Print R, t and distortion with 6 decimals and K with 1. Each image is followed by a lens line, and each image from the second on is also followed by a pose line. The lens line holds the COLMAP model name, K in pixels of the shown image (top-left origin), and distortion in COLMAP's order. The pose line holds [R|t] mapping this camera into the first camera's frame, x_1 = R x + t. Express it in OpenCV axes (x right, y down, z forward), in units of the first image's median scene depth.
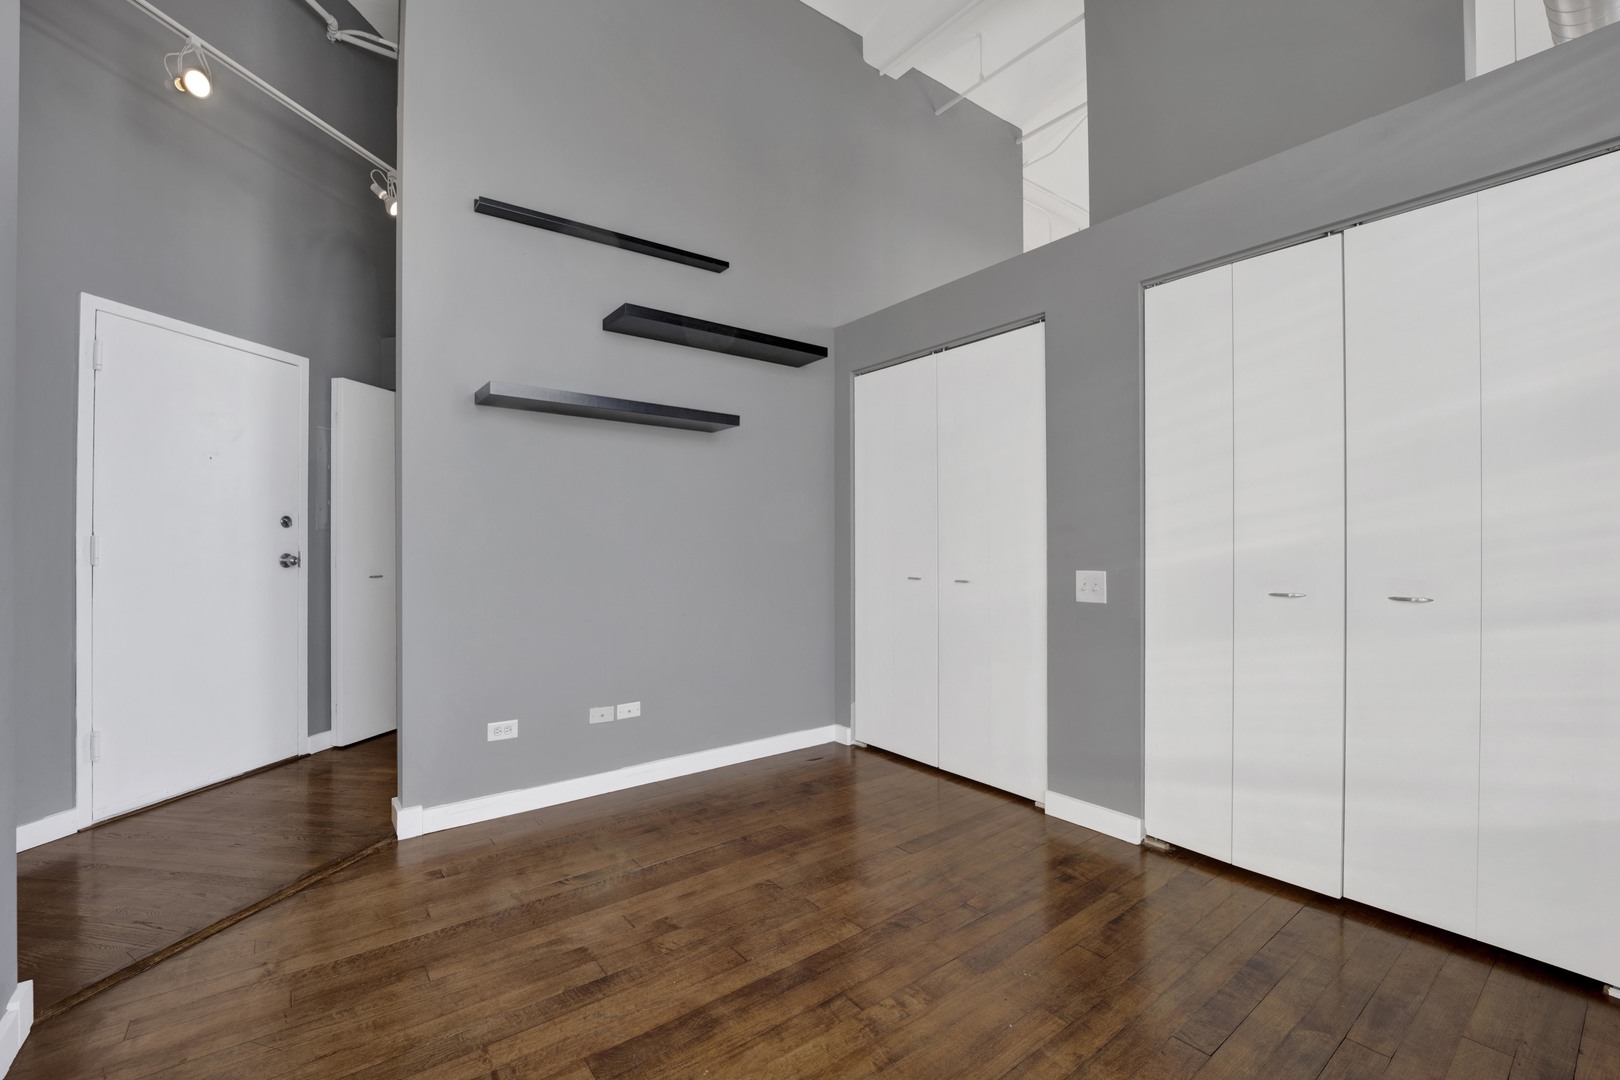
lens RADIAL K [[668.5, 0, 804.6], [0, 668.5, 537.0], [0, 0, 1]] dist [-0.018654, -0.000255]
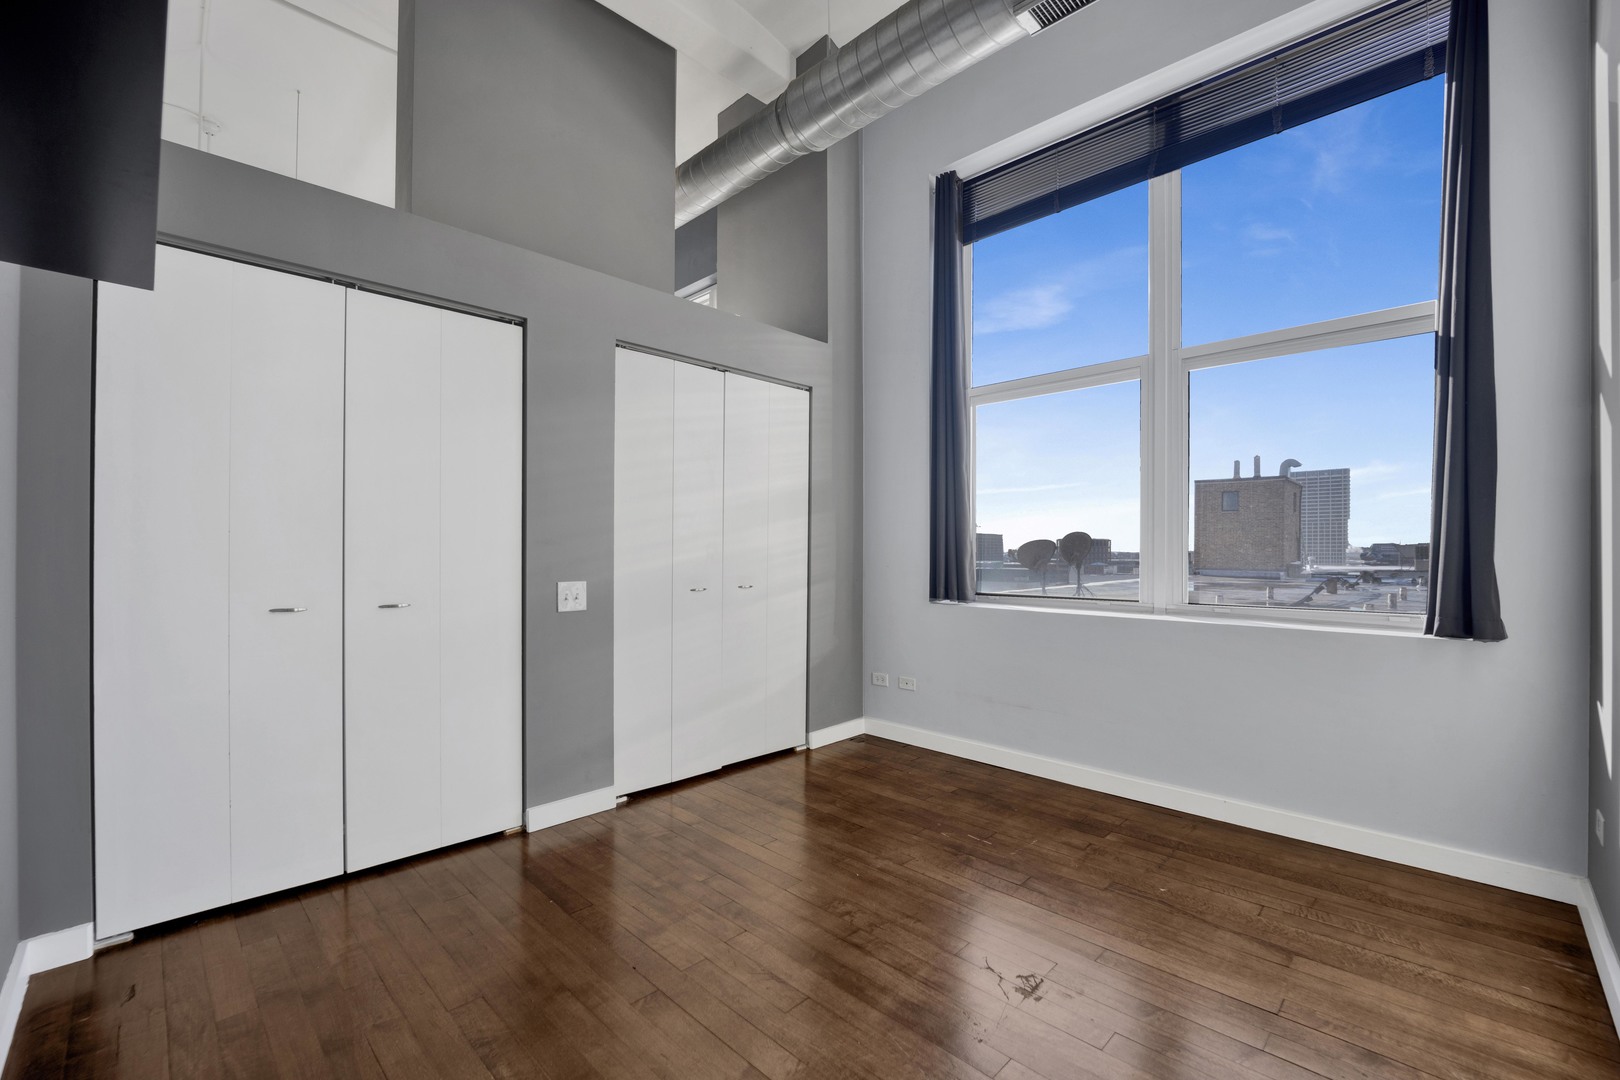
lens RADIAL K [[668.5, 0, 804.6], [0, 668.5, 537.0], [0, 0, 1]] dist [-0.018654, -0.000255]
pose [[-0.096694, 0.025542, 0.994986, -0.718261], [0.000273, 0.999671, -0.025635, 0.007138], [-0.995314, -0.002207, -0.096669, 0.759527]]
